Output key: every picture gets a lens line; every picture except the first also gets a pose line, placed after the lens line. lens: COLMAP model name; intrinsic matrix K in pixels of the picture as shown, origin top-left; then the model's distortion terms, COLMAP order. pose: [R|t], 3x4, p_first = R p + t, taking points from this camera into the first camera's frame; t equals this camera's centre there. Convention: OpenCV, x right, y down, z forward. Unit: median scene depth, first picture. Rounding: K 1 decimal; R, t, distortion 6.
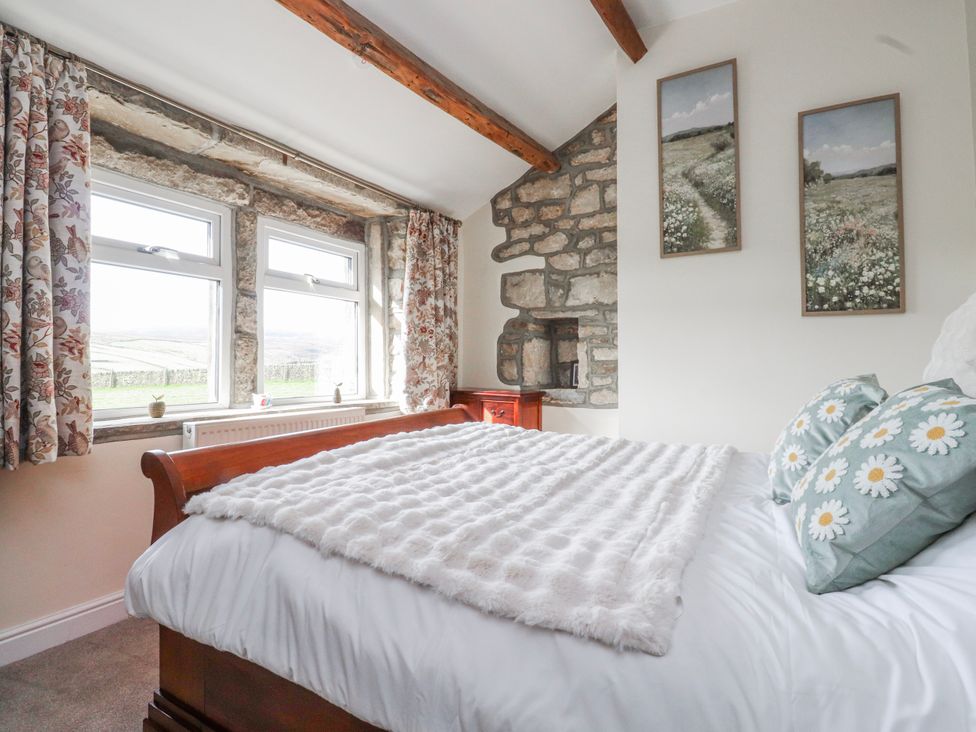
lens RADIAL K [[506.4, 0, 483.9], [0, 506.4, 346.5], [0, 0, 1]] dist [0.002386, -0.014200]
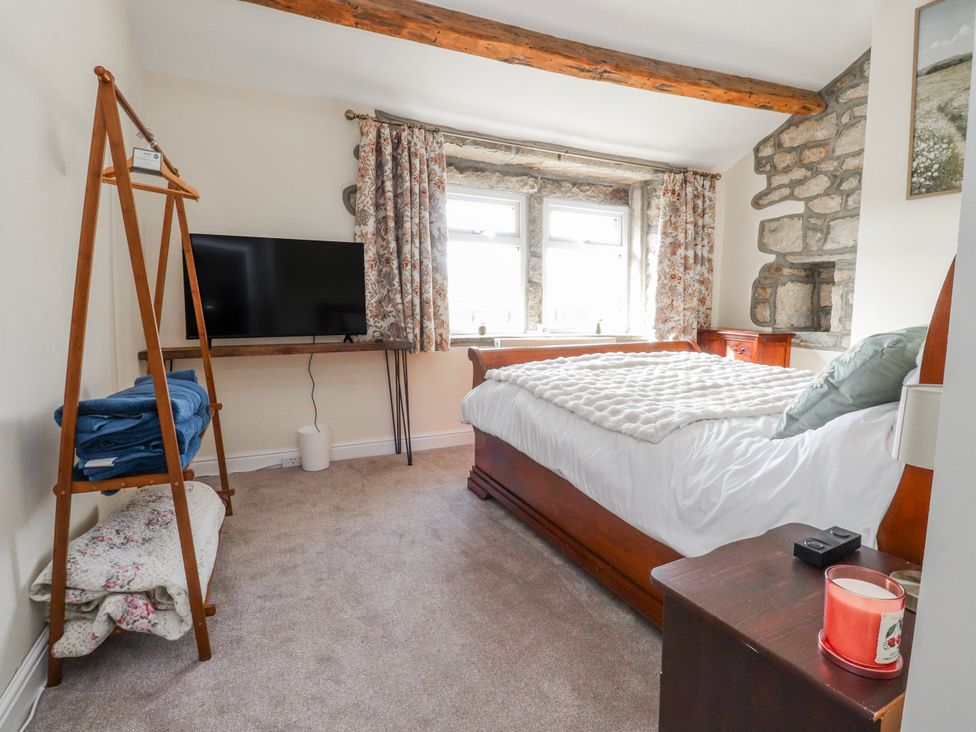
lens RADIAL K [[506.4, 0, 483.9], [0, 506.4, 346.5], [0, 0, 1]] dist [0.002386, -0.014200]
pose [[0.818463, 0.059330, -0.571487, 0.221731], [0.006225, 0.993680, 0.112075, -0.006561], [0.574525, -0.095287, 0.812922, -0.251406]]
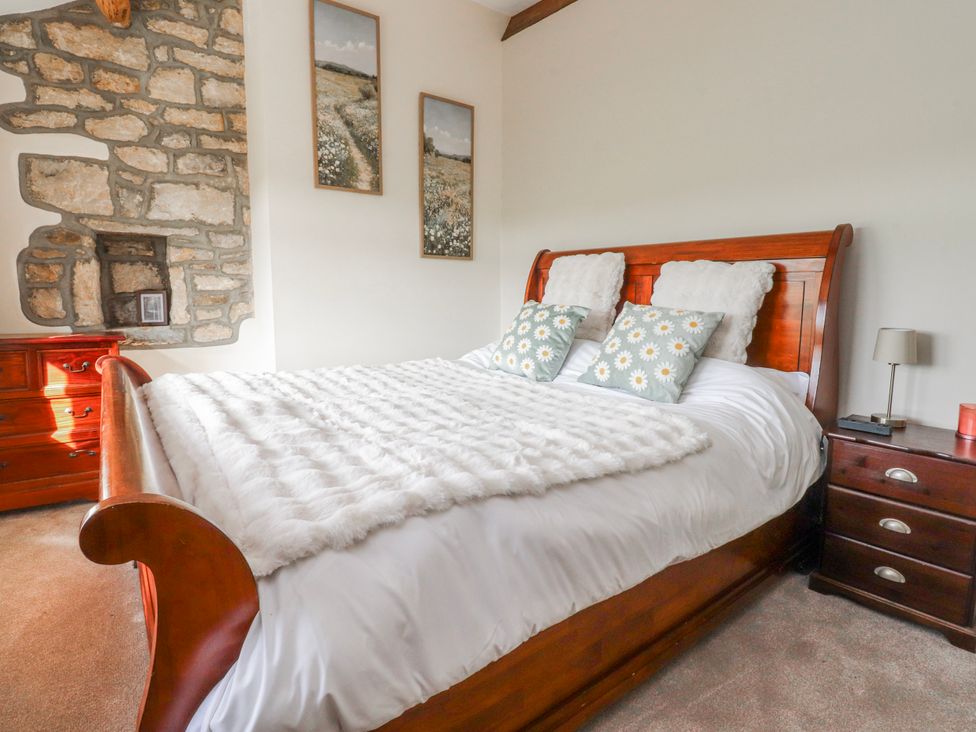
lens RADIAL K [[506.4, 0, 483.9], [0, 506.4, 346.5], [0, 0, 1]] dist [0.002386, -0.014200]
pose [[0.395031, -0.095079, 0.913734, -0.403653], [-0.030672, 0.992710, 0.116557, 0.008512], [-0.918155, -0.074070, 0.389235, 0.250129]]
